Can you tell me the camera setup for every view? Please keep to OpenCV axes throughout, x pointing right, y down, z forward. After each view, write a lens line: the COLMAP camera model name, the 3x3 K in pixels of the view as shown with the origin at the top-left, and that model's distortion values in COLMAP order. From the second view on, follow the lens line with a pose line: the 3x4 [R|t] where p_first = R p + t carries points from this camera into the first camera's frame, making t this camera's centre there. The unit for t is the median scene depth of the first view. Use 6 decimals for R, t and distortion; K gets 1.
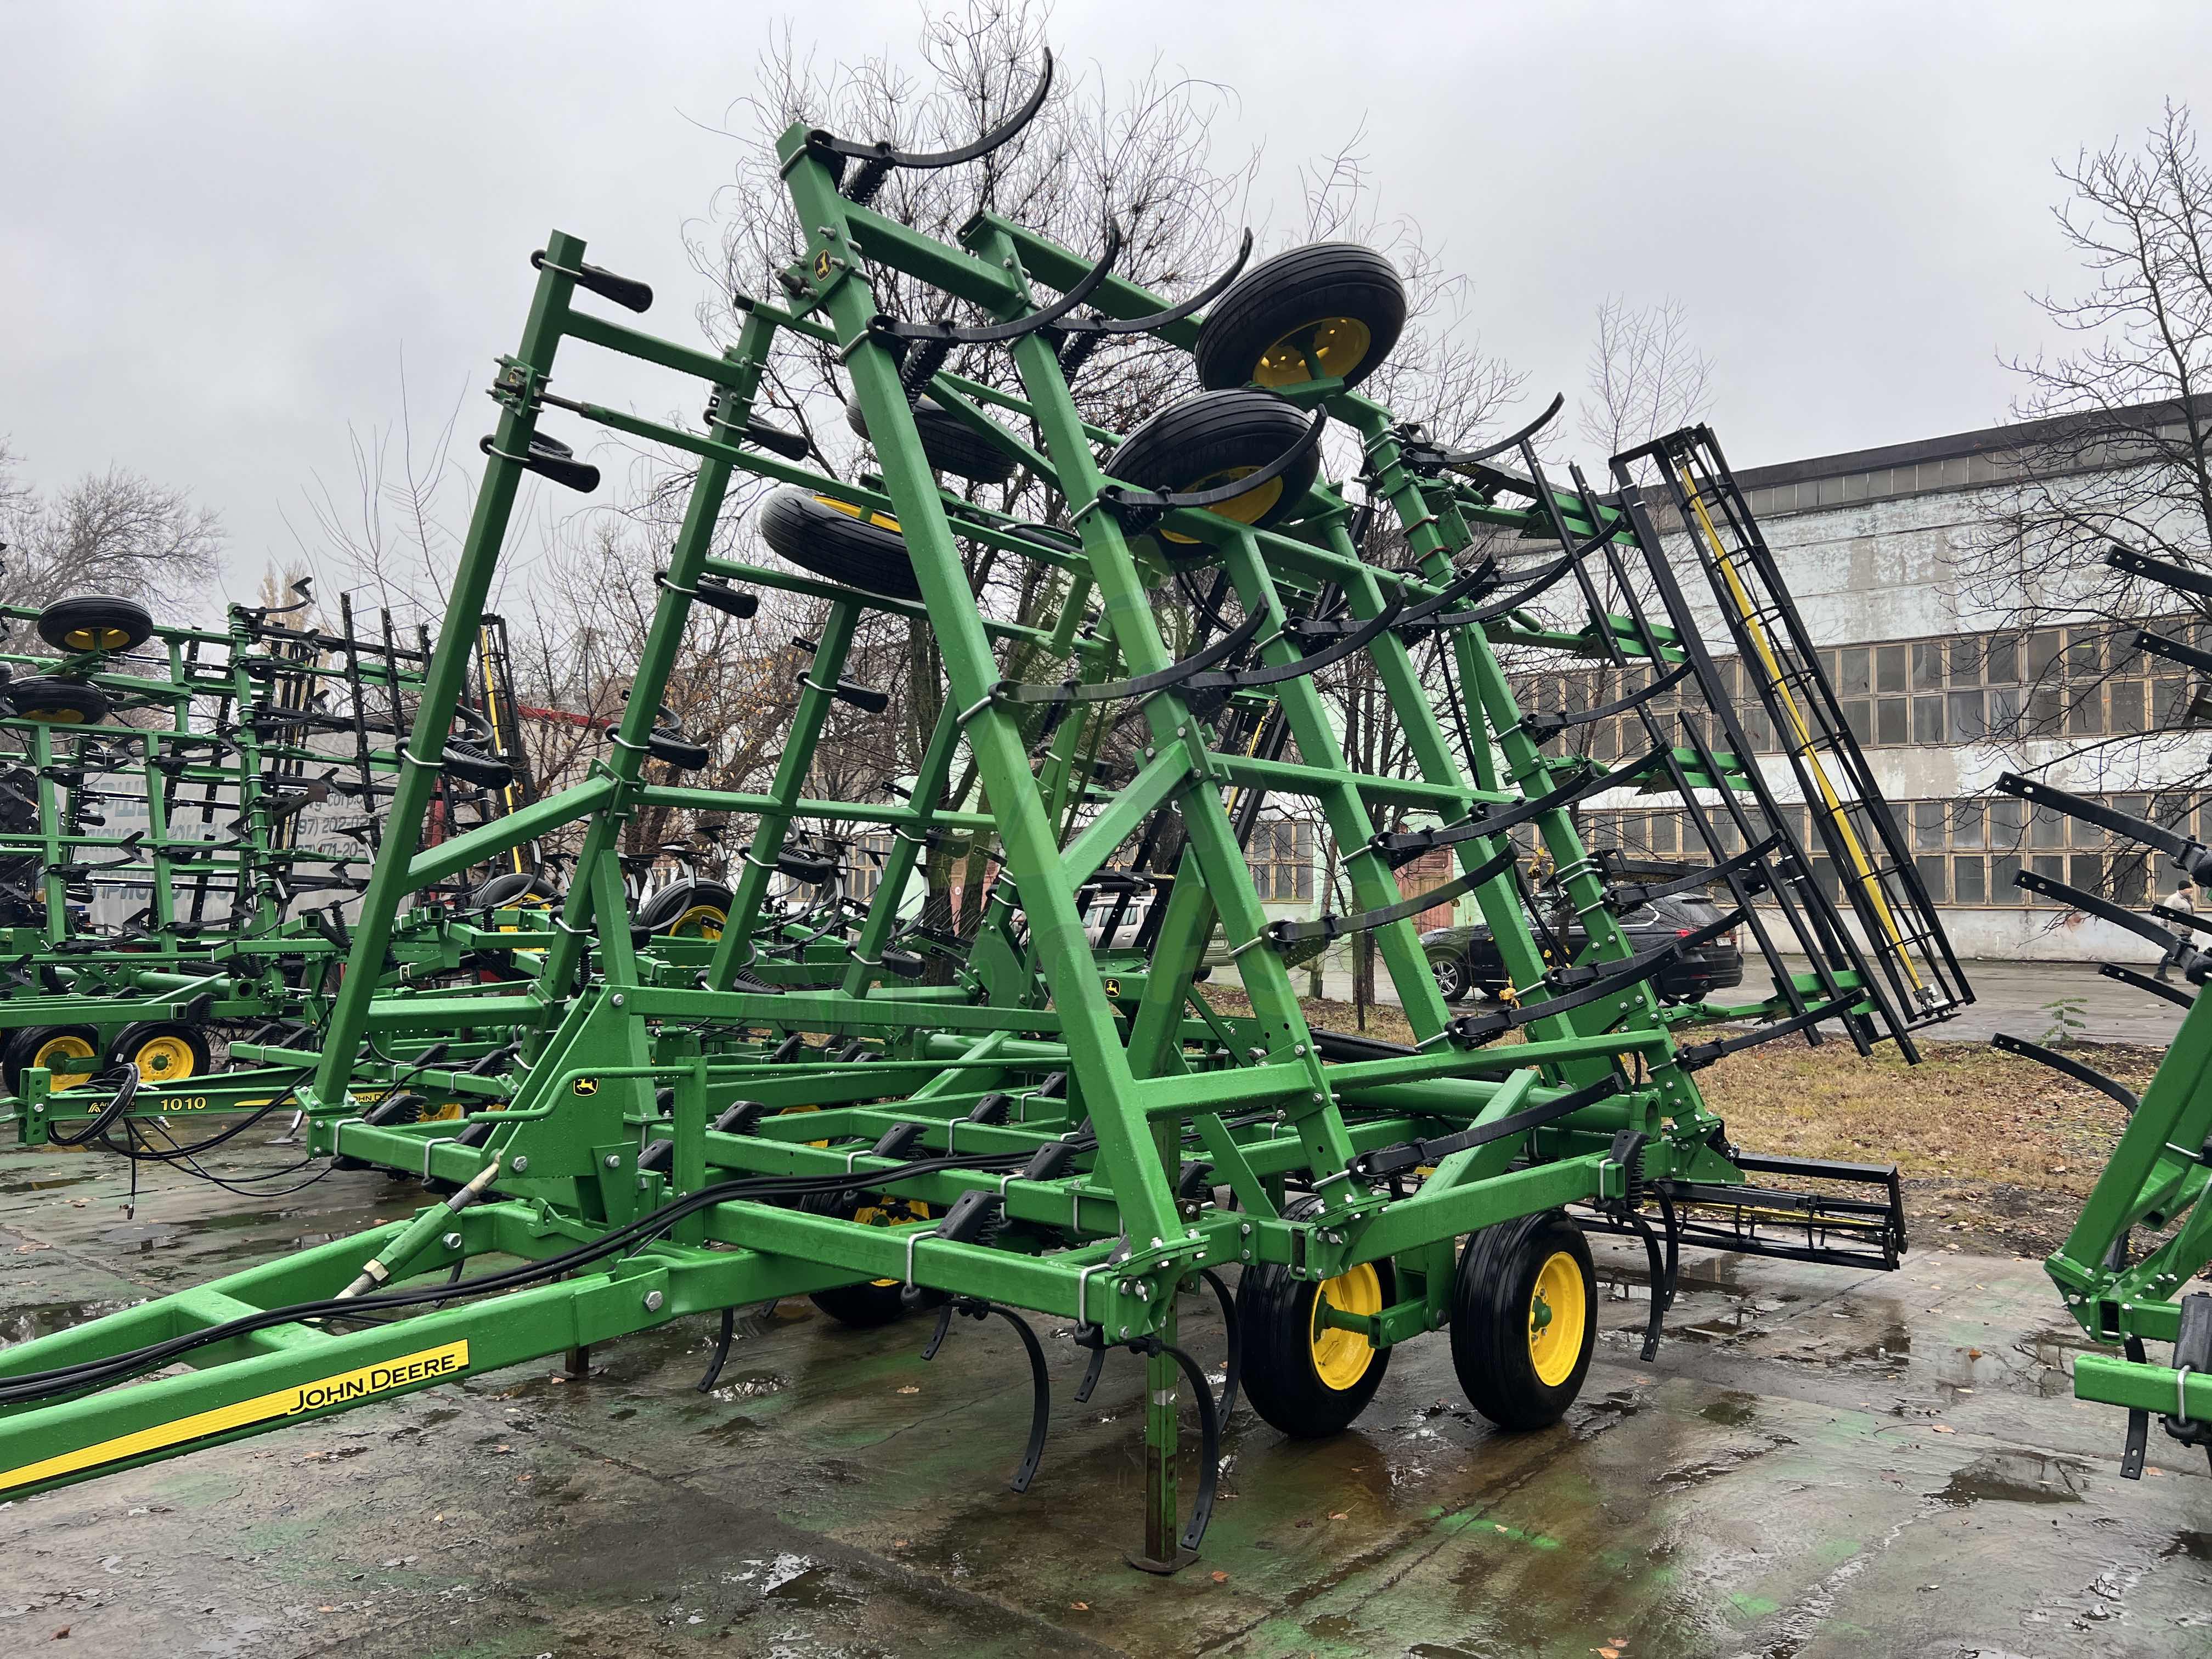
lens RADIAL K [[1698.4, 0, 1114.5], [0, 1698.4, 835.4], [0, 0, 1]] dist [0.025690, 0.002791]
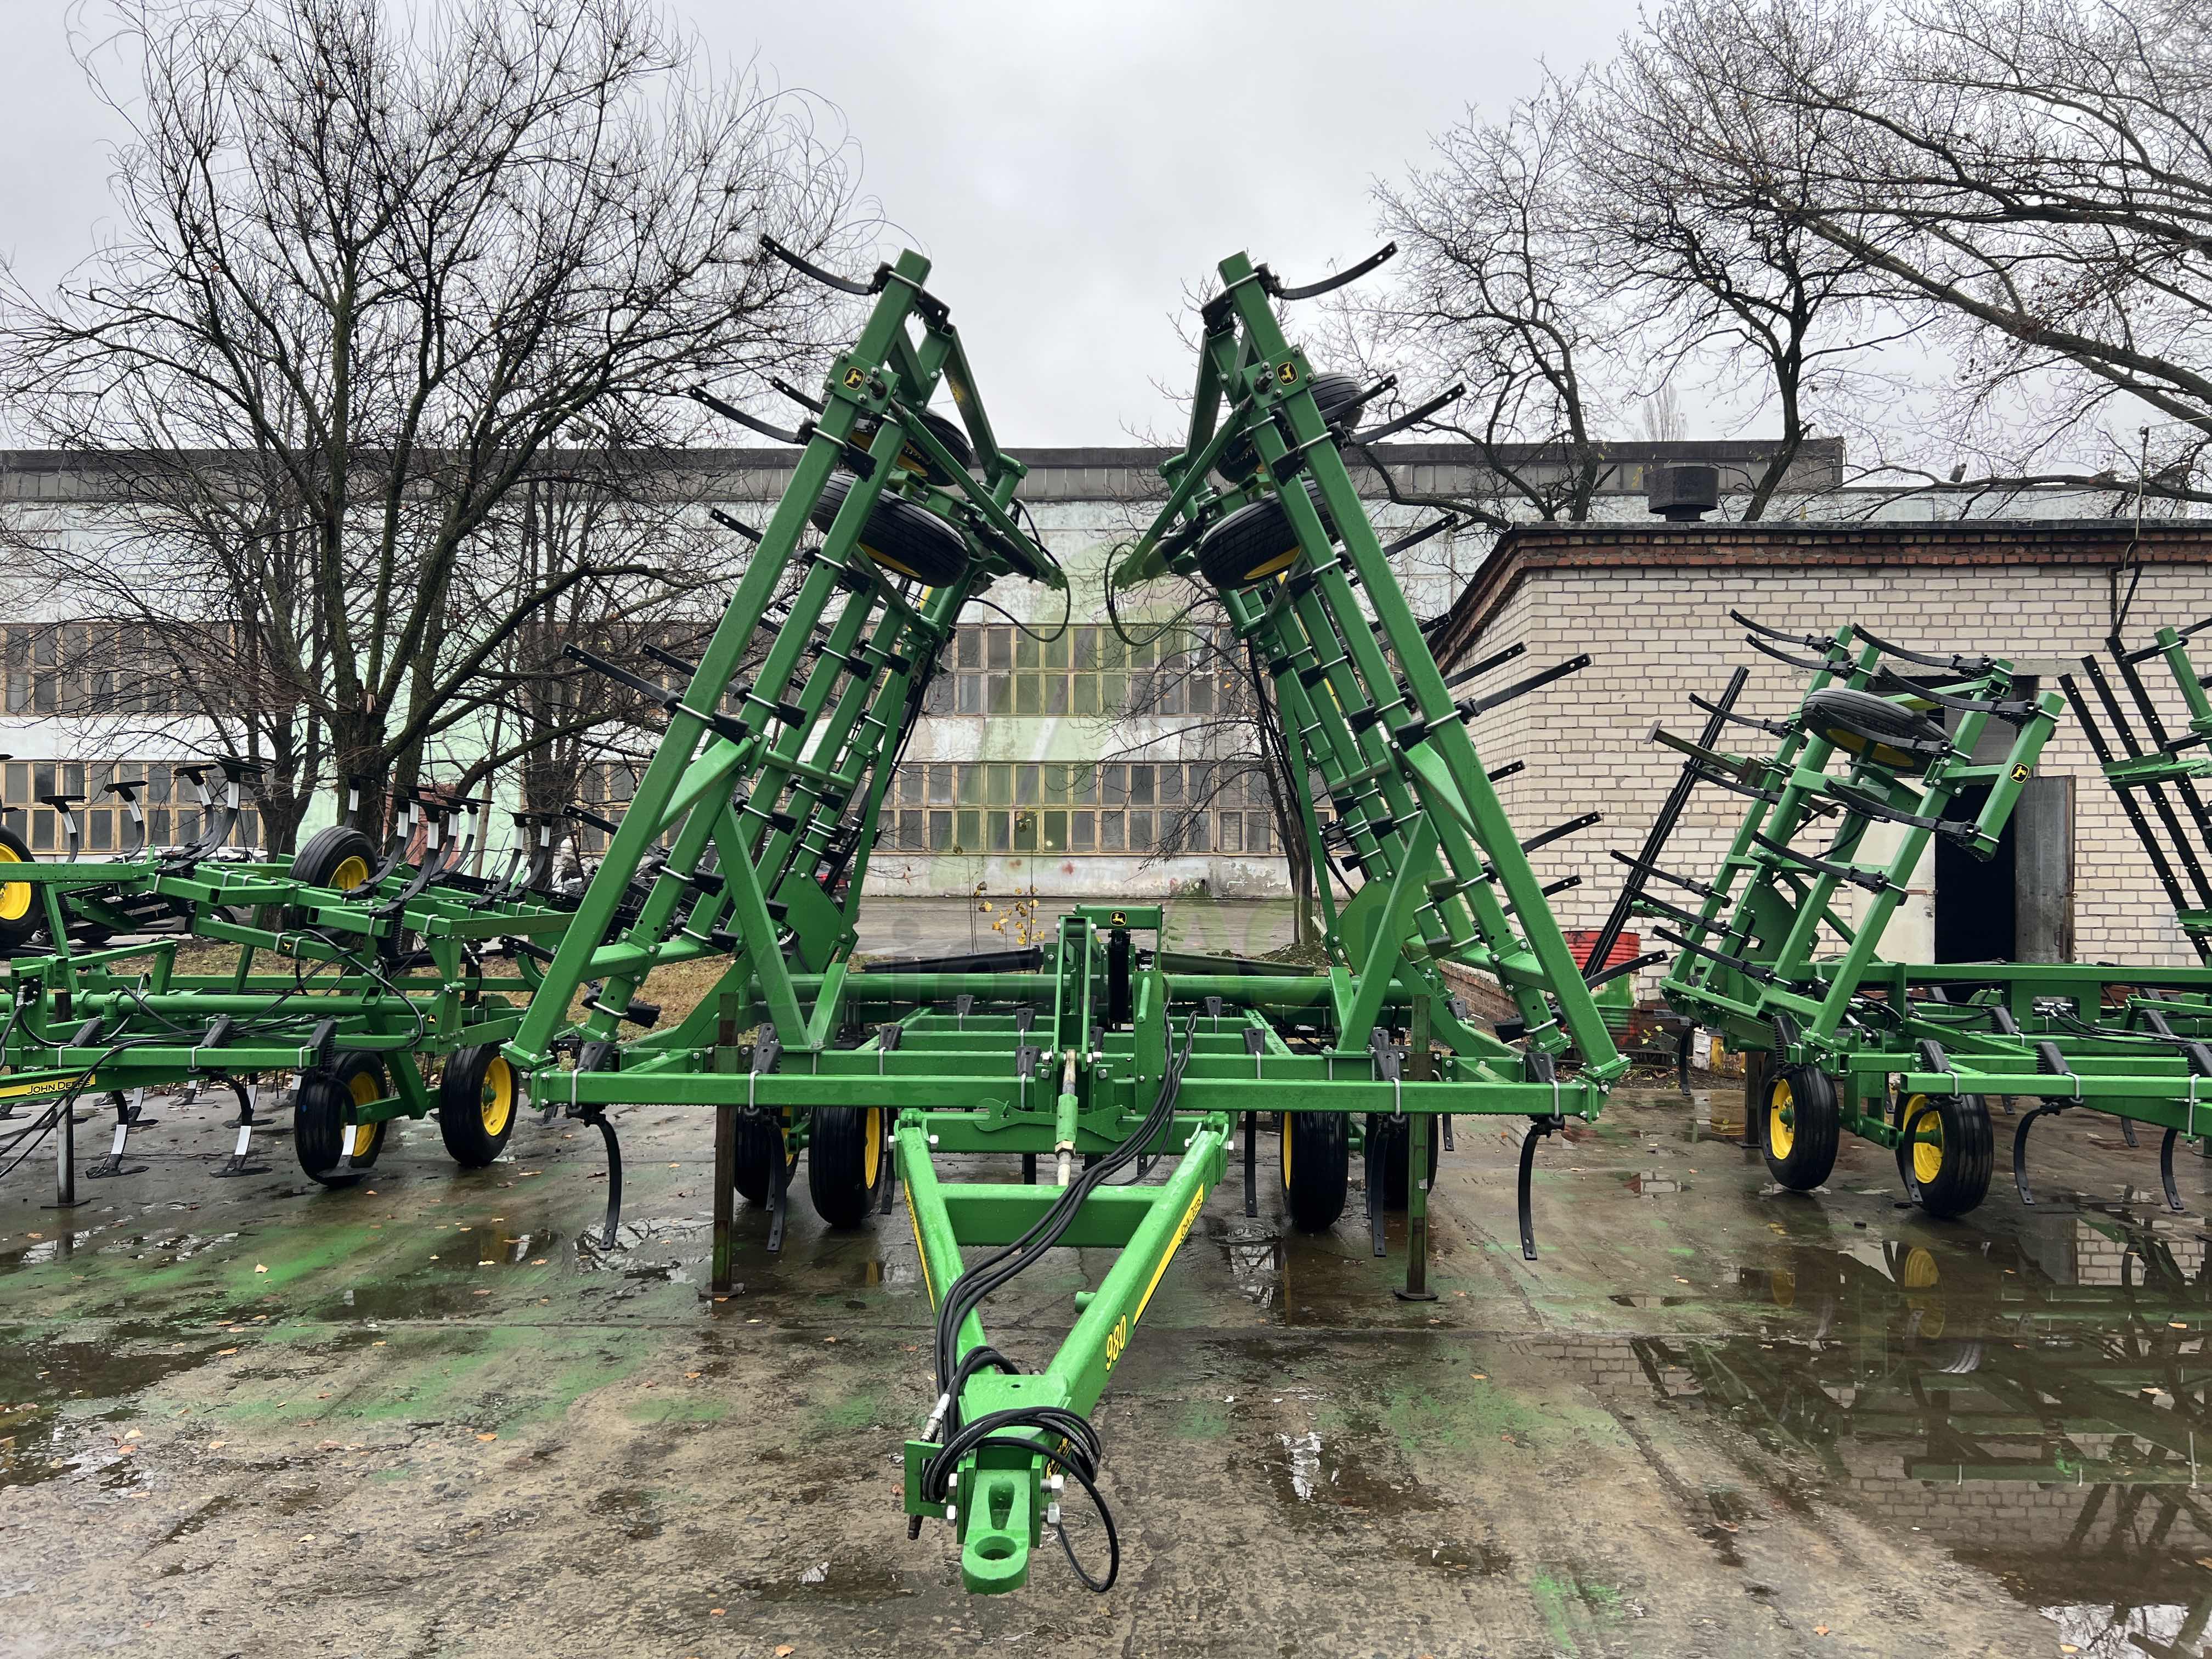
lens RADIAL K [[1698.4, 0, 1114.5], [0, 1698.4, 835.4], [0, 0, 1]] dist [0.025690, 0.002791]
pose [[0.784883, -0.004197, 0.619630, -0.885647], [-0.014122, 0.999596, 0.024659, -0.003186], [-0.619483, -0.028105, 0.784507, 0.014706]]
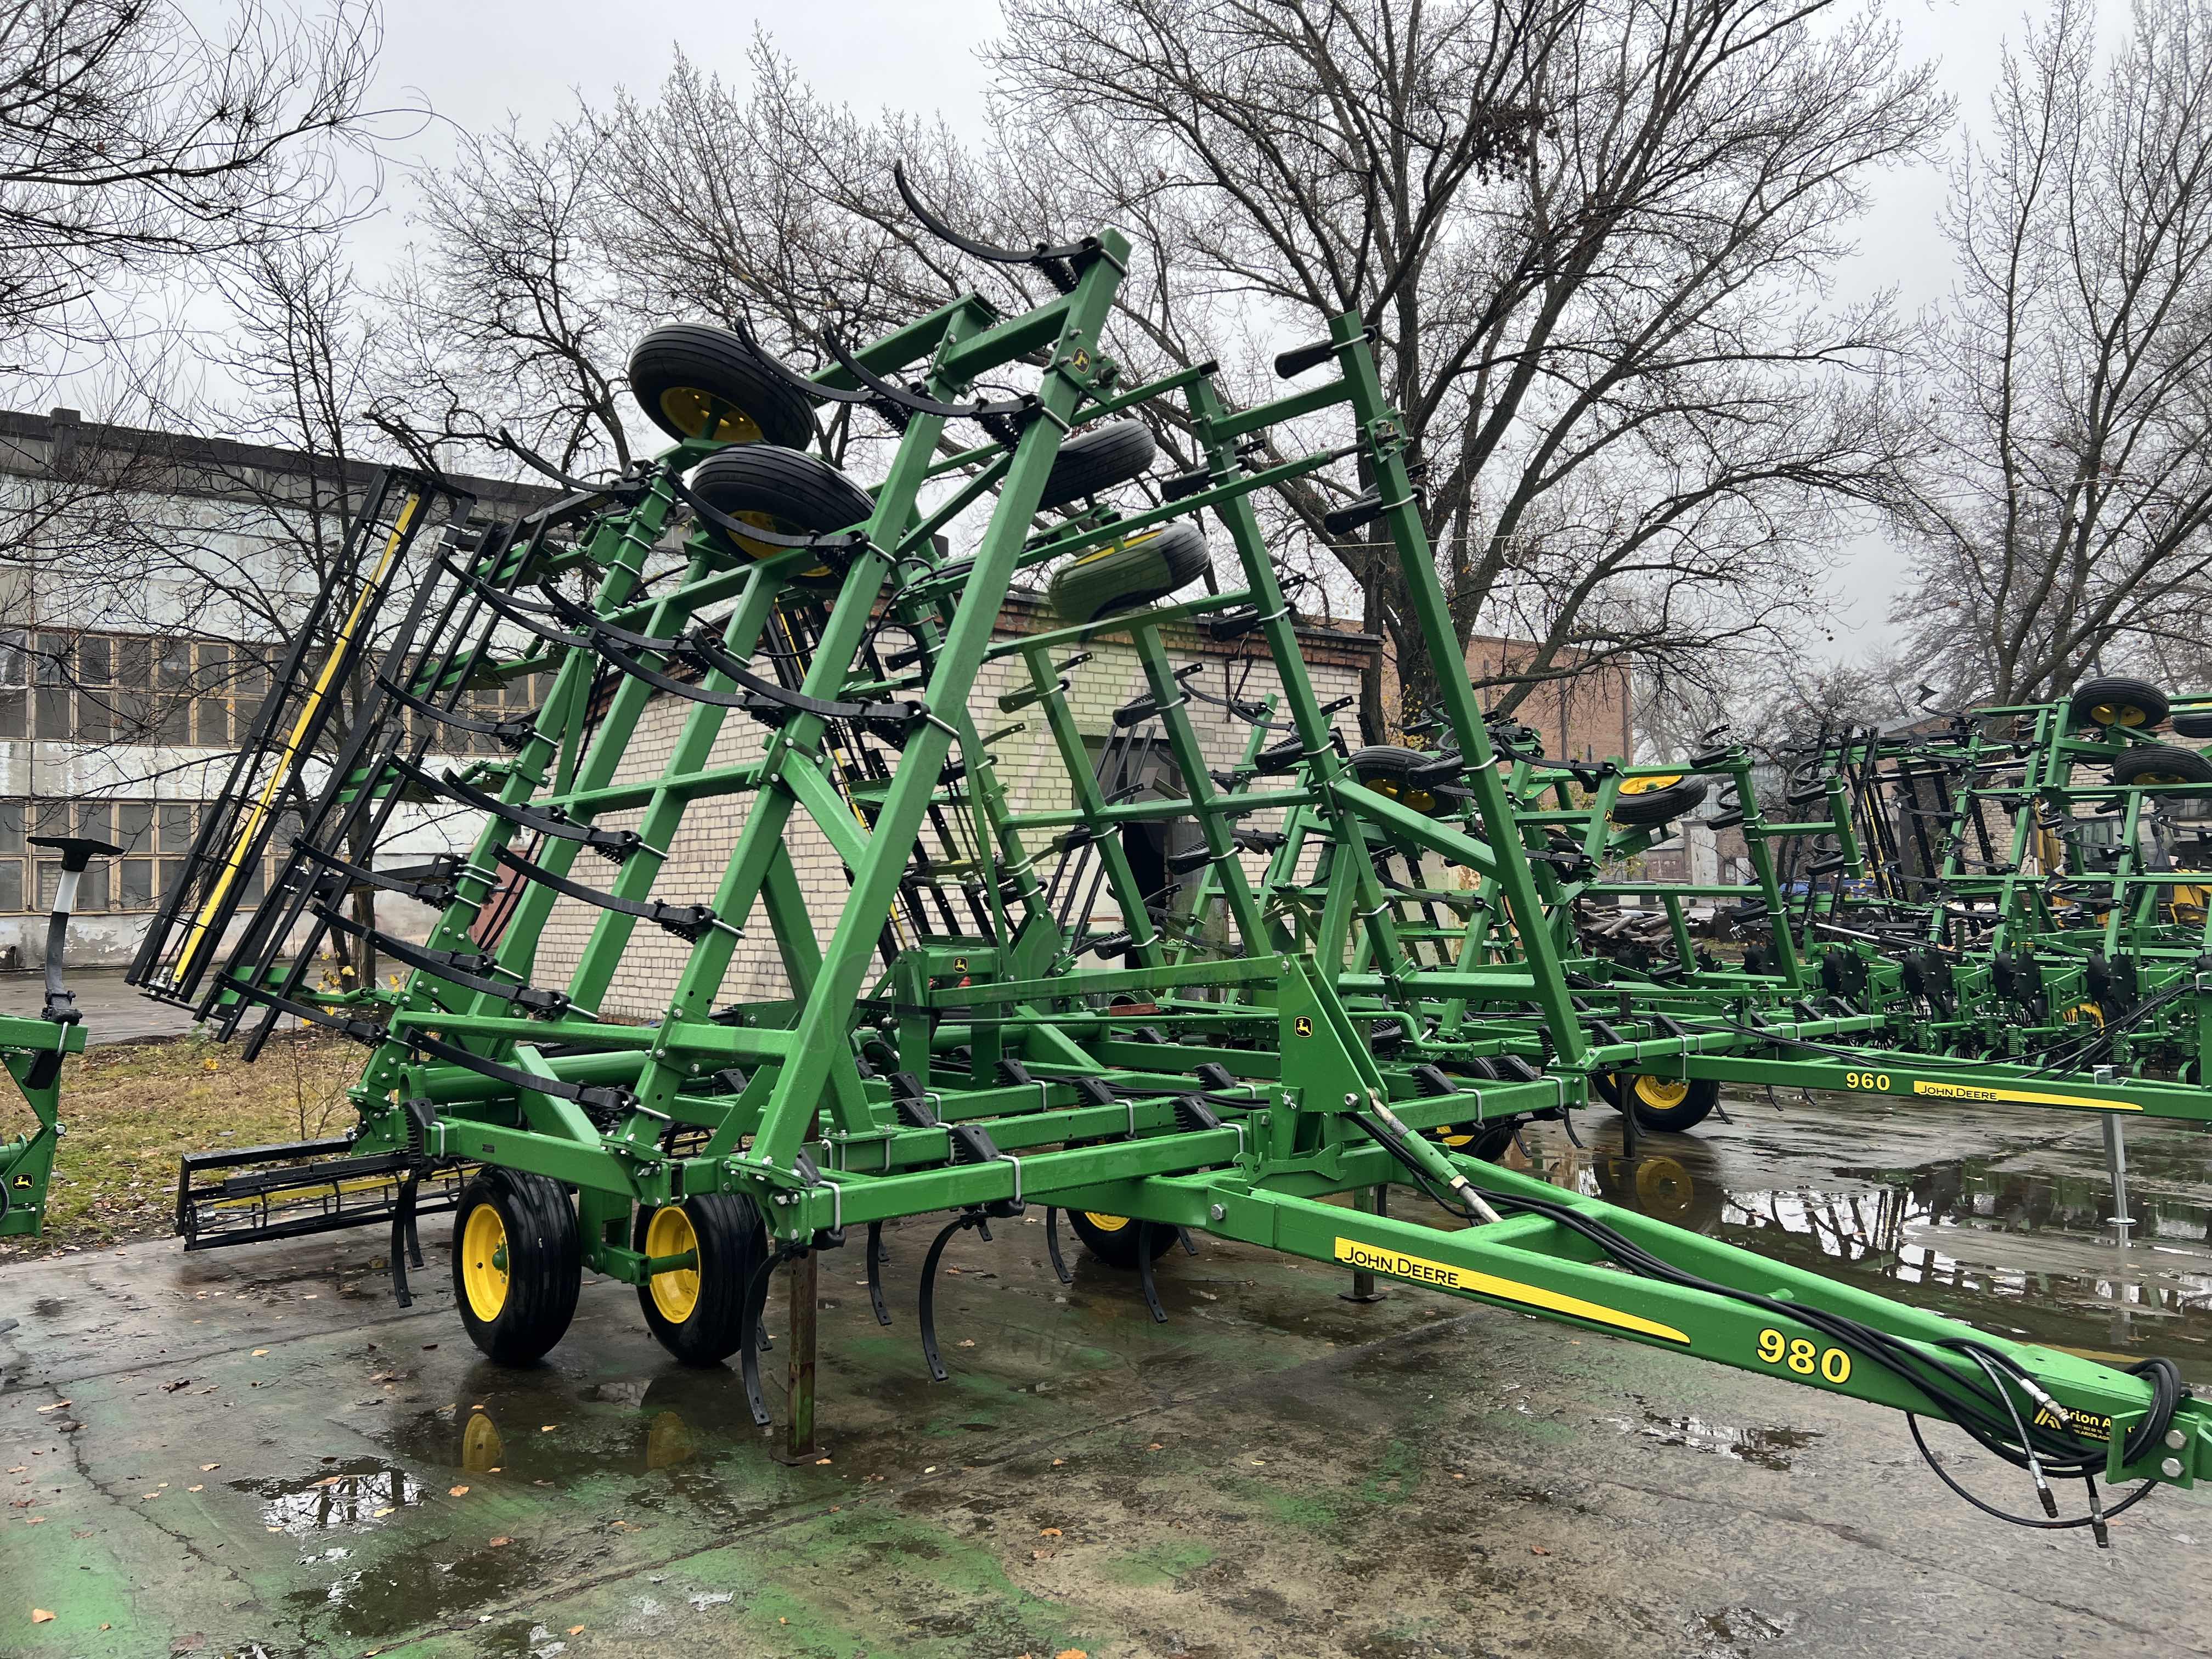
lens RADIAL K [[1698.4, 0, 1114.5], [0, 1698.4, 835.4], [0, 0, 1]] dist [0.025690, 0.002791]
pose [[0.143699, 0.015448, 0.989501, -1.284115], [-0.014068, 0.999809, -0.013565, 0.017191], [-0.989521, -0.011971, 0.143889, 0.818641]]
